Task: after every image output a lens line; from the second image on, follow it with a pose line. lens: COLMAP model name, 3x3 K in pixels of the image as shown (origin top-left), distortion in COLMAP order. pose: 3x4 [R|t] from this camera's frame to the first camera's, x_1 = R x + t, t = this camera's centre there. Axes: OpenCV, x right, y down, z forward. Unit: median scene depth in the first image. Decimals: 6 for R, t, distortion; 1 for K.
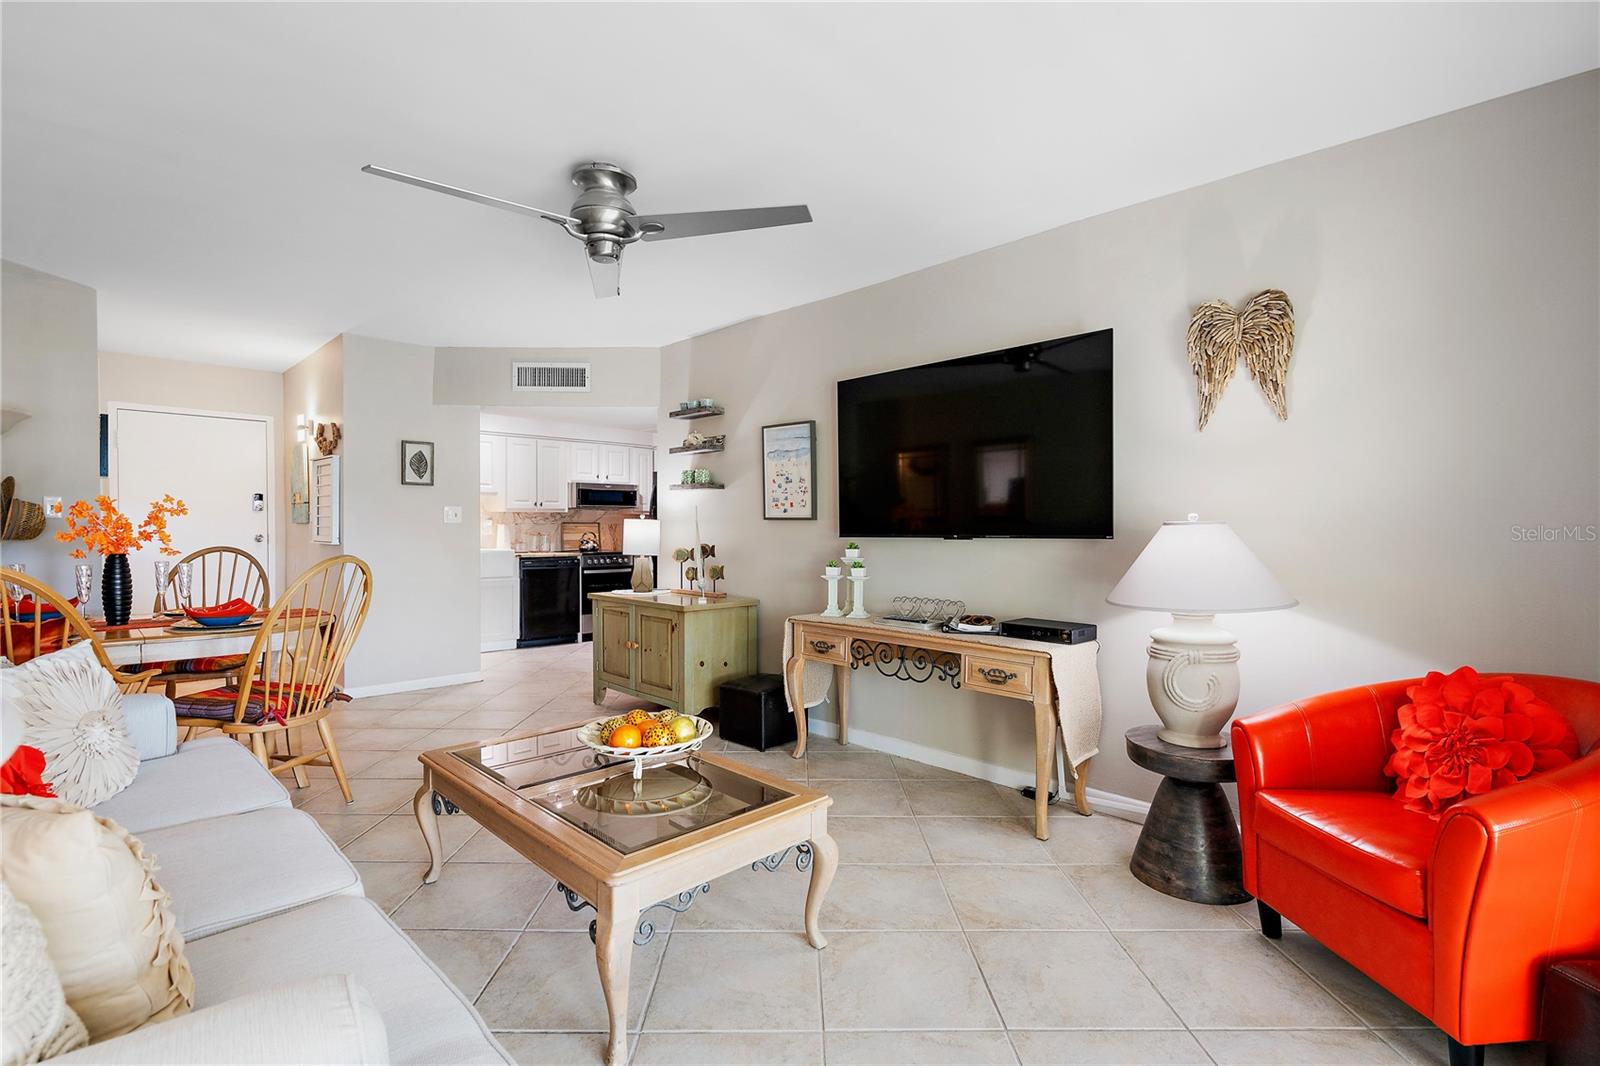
lens RADIAL K [[741.0, 0, 798.1], [0, 741.0, 524.6], [0, 0, 1]] dist [-0.004310, 0.000497]
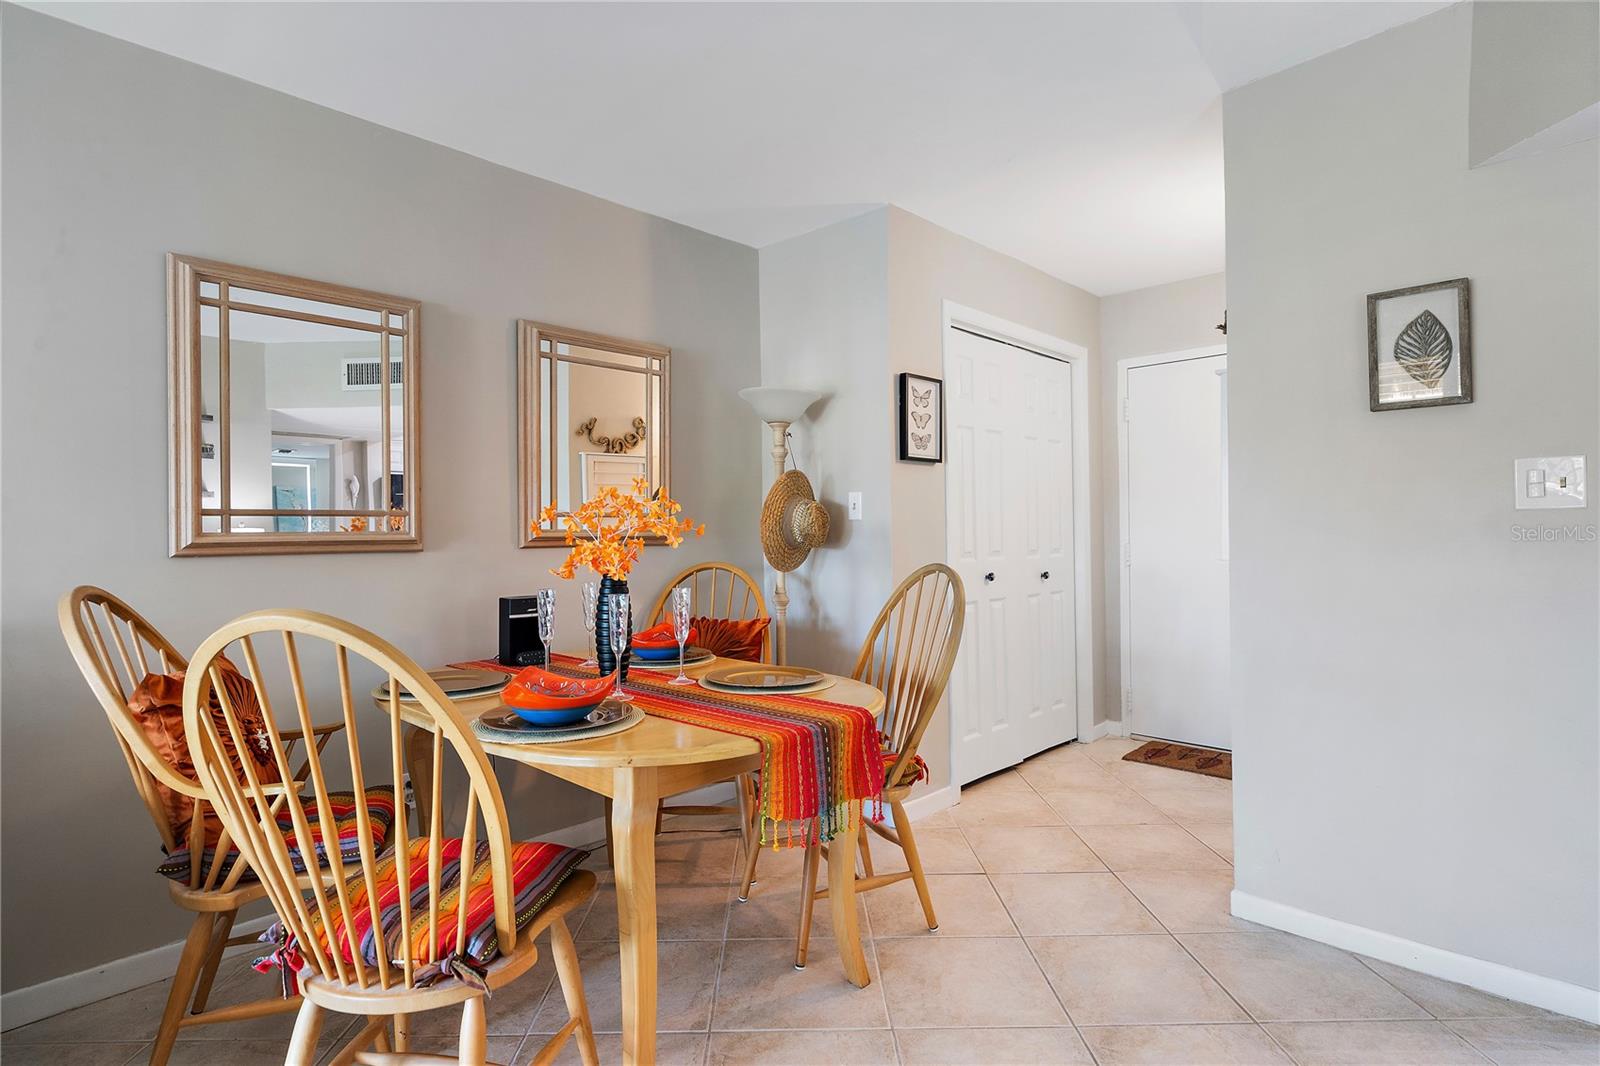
lens RADIAL K [[813.5, 0, 800.0], [0, 813.5, 533.0], [0, 0, 1]] dist [0.000953, 0.000422]
pose [[0.012264, -0.001826, -0.999923, -0.155246], [0.013576, 0.999906, -0.001660, 0.005434], [0.999833, -0.013555, 0.012288, 0.890618]]
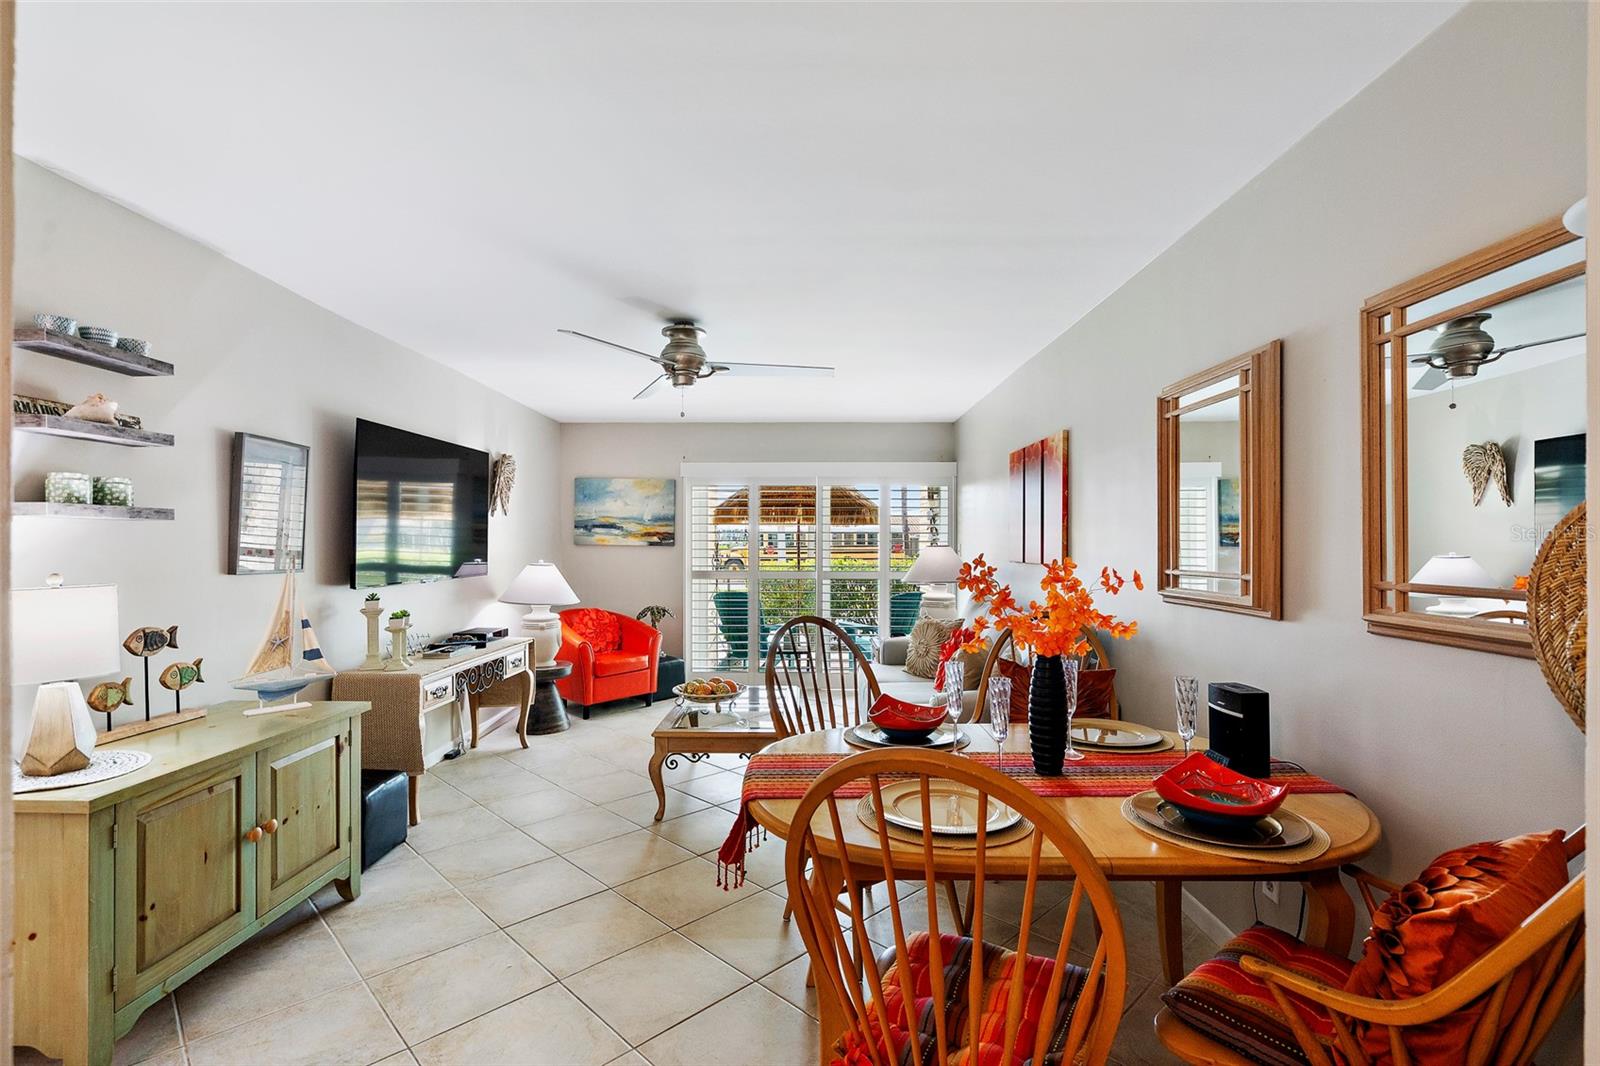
lens RADIAL K [[738.2, 0, 794.3], [0, 738.2, 541.8], [0, 0, 1]] dist [-0.000888, 0.001634]
pose [[-0.681962, -0.001718, 0.731385, -0.939776], [-0.004076, 0.999991, -0.001452, -0.039802], [-0.731376, -0.003971, -0.681963, 1.200966]]
